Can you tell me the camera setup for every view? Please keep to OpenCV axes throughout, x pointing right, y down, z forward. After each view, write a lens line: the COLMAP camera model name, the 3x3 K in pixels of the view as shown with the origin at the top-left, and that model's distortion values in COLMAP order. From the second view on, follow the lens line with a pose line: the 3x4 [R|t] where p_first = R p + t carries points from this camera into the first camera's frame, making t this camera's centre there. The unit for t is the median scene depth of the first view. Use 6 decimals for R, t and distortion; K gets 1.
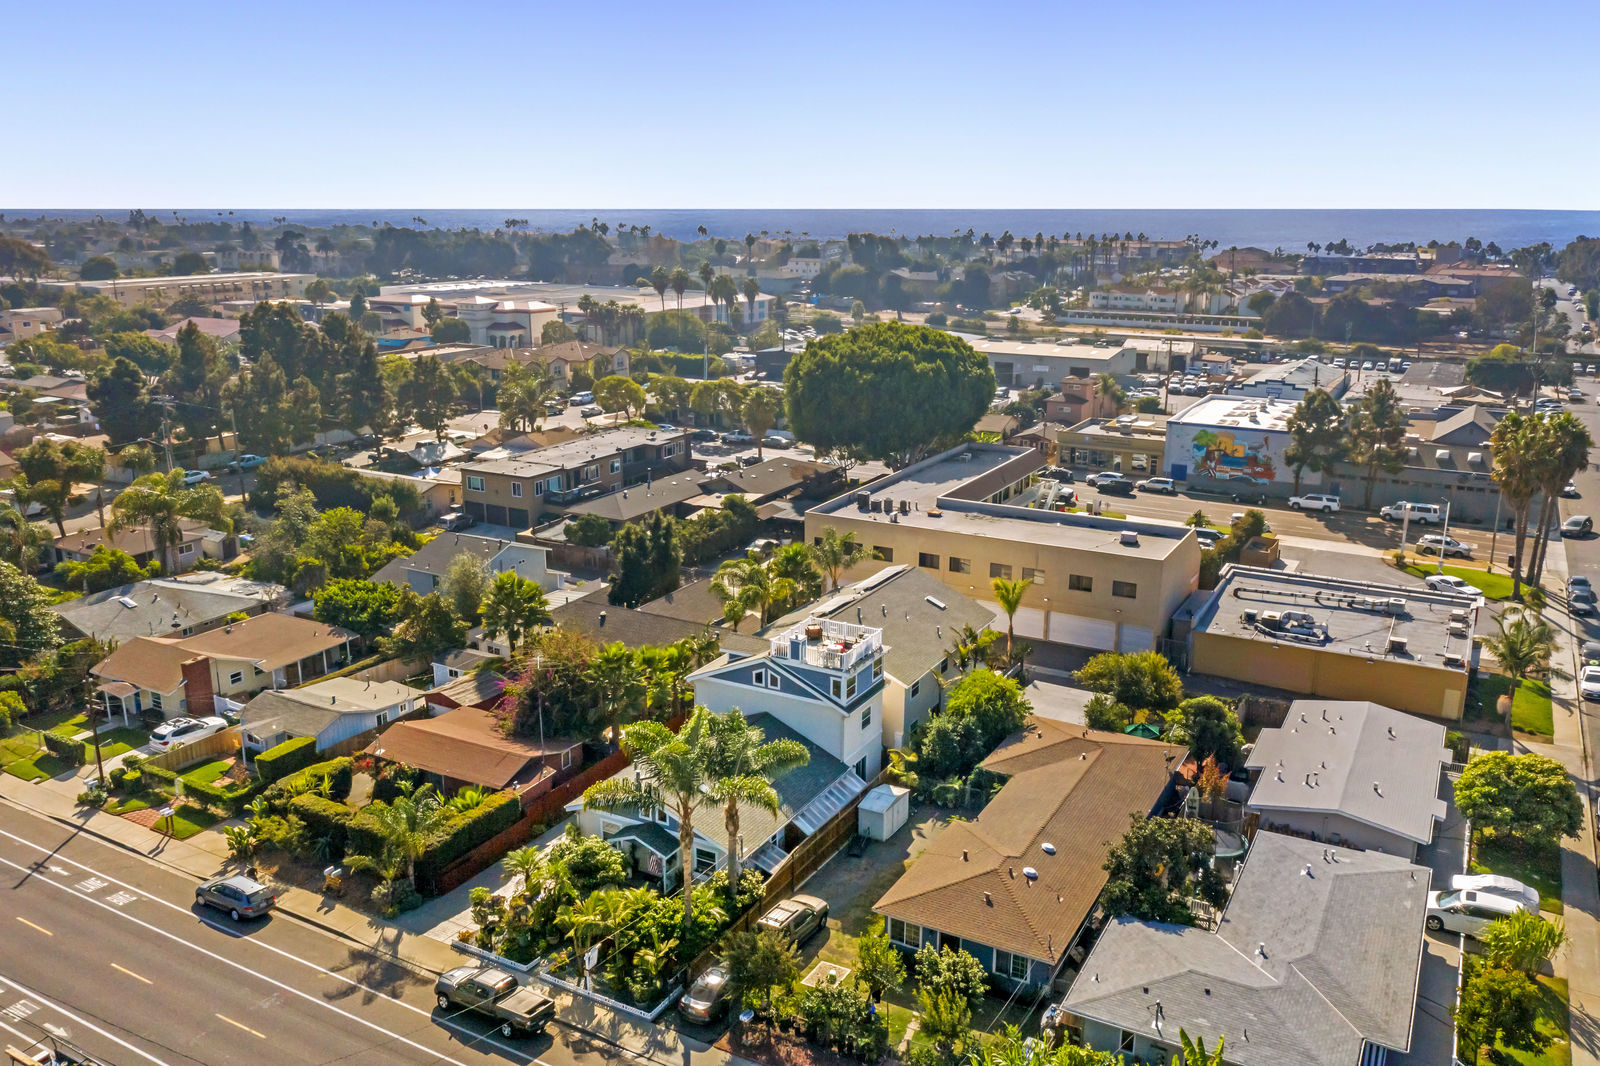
lens RADIAL K [[1249.9, 0, 806.0], [0, 1249.9, 532.0], [0, 0, 1]] dist [-0.020294, 0.002909]
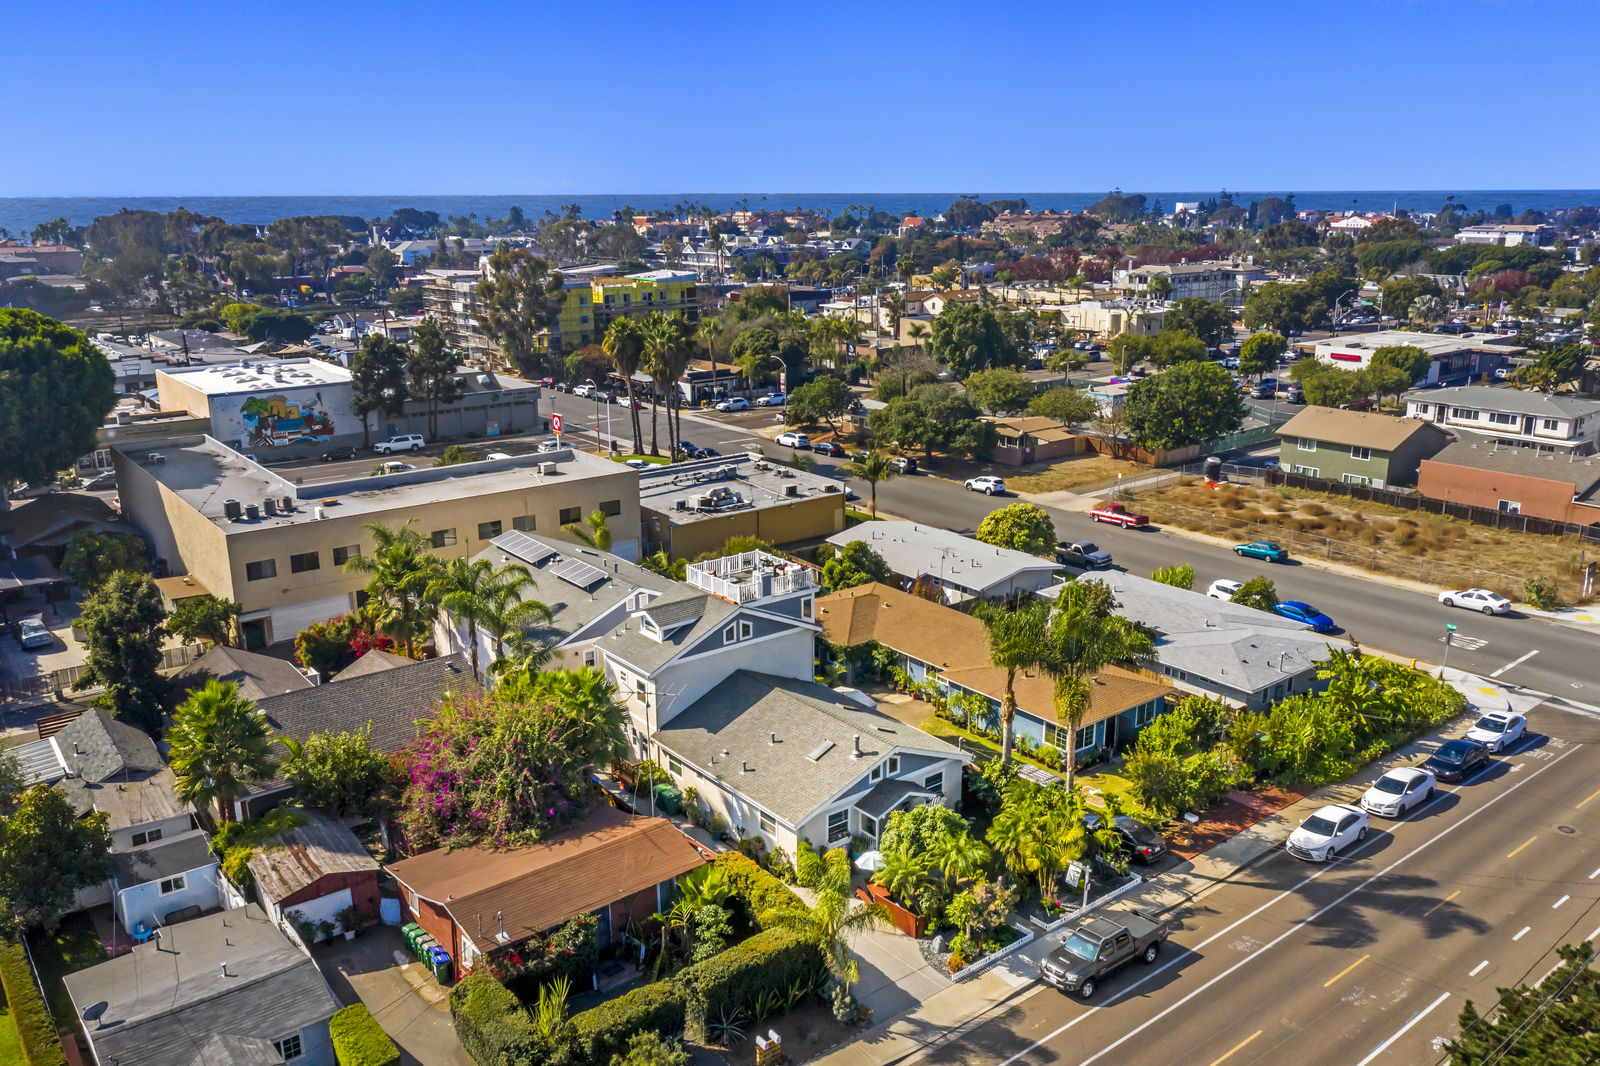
lens RADIAL K [[1249.9, 0, 806.0], [0, 1249.9, 532.0], [0, 0, 1]] dist [-0.020294, 0.002909]
pose [[0.378674, -0.244441, 0.892667, -0.762372], [0.236605, 0.958011, 0.161965, -0.080135], [-0.894776, 0.149878, 0.420610, 0.551707]]
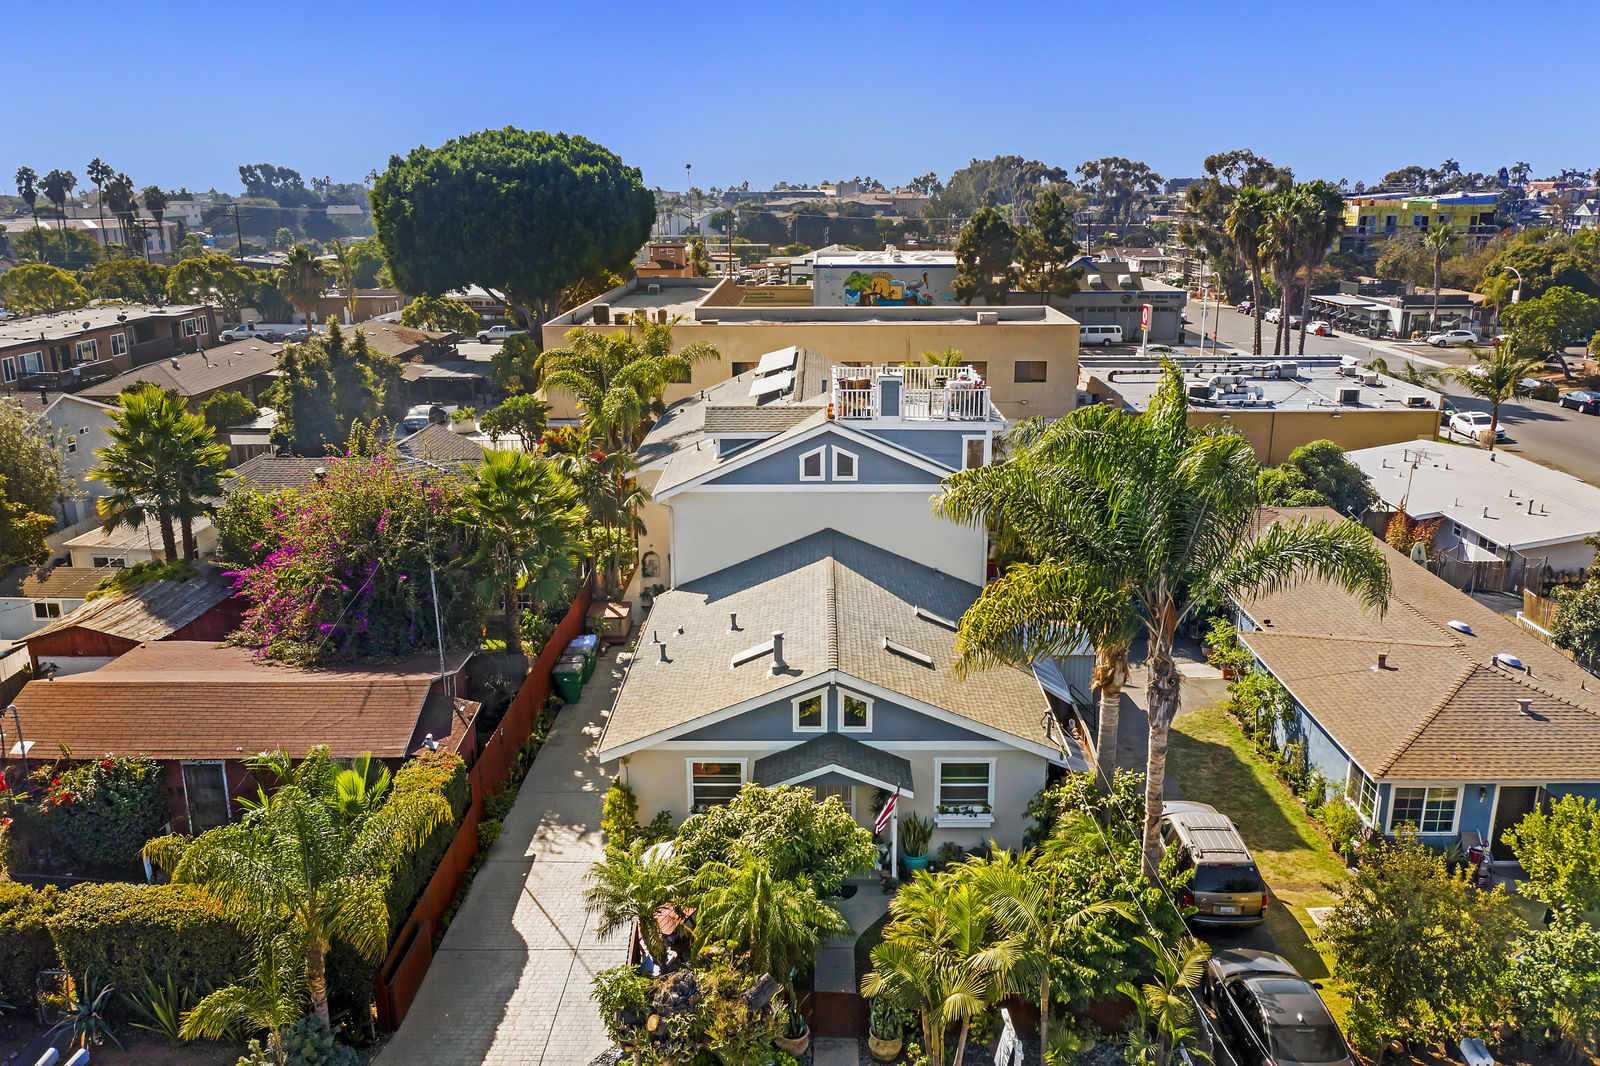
lens RADIAL K [[1249.9, 0, 806.0], [0, 1249.9, 532.0], [0, 0, 1]] dist [-0.020294, 0.002909]
pose [[0.879347, -0.132239, 0.457452, -0.281457], [0.126540, 0.991019, 0.043237, 0.117476], [-0.459061, 0.019866, 0.888182, 0.505880]]
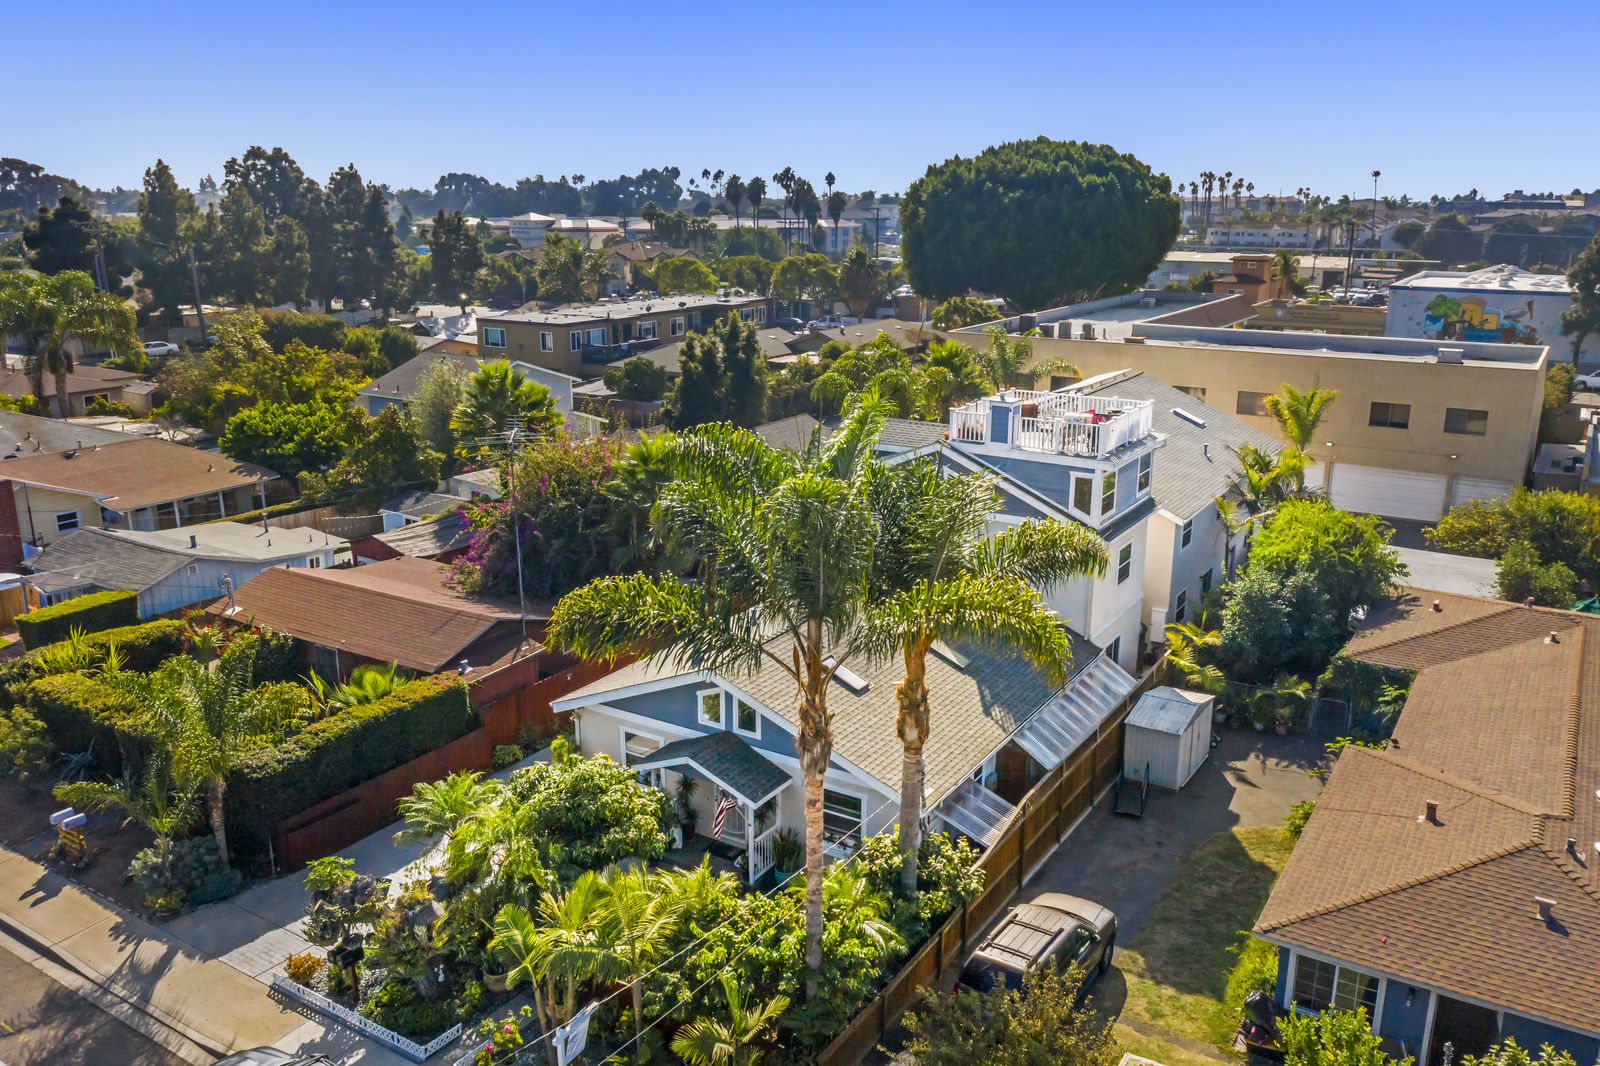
lens RADIAL K [[1249.9, 0, 806.0], [0, 1249.9, 532.0], [0, 0, 1]] dist [-0.020294, 0.002909]
pose [[0.998443, 0.012116, -0.054447, -0.057334], [-0.011716, 0.999902, 0.007667, 0.129286], [0.054535, -0.007017, 0.998487, 0.447263]]
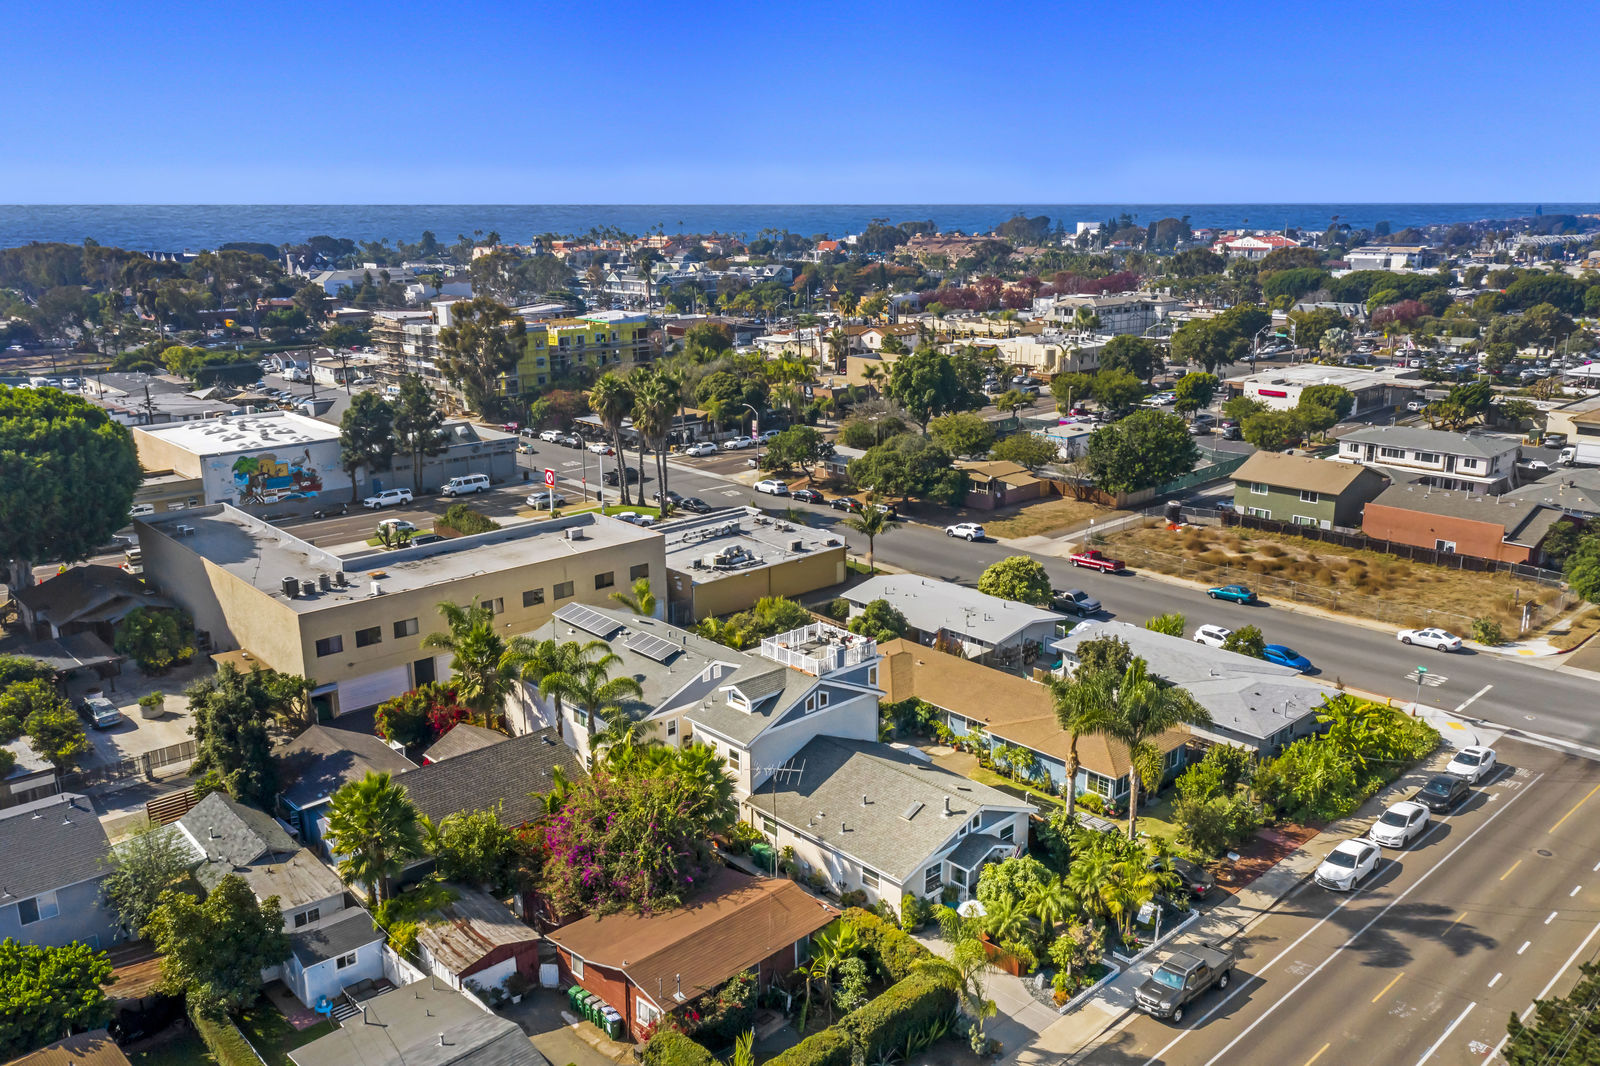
lens RADIAL K [[1249.9, 0, 806.0], [0, 1249.9, 532.0], [0, 0, 1]] dist [-0.020294, 0.002909]
pose [[0.304699, -0.242268, 0.921122, -0.875025], [0.244856, 0.954529, 0.170058, -0.172213], [-0.920437, 0.173726, 0.350165, 0.618363]]
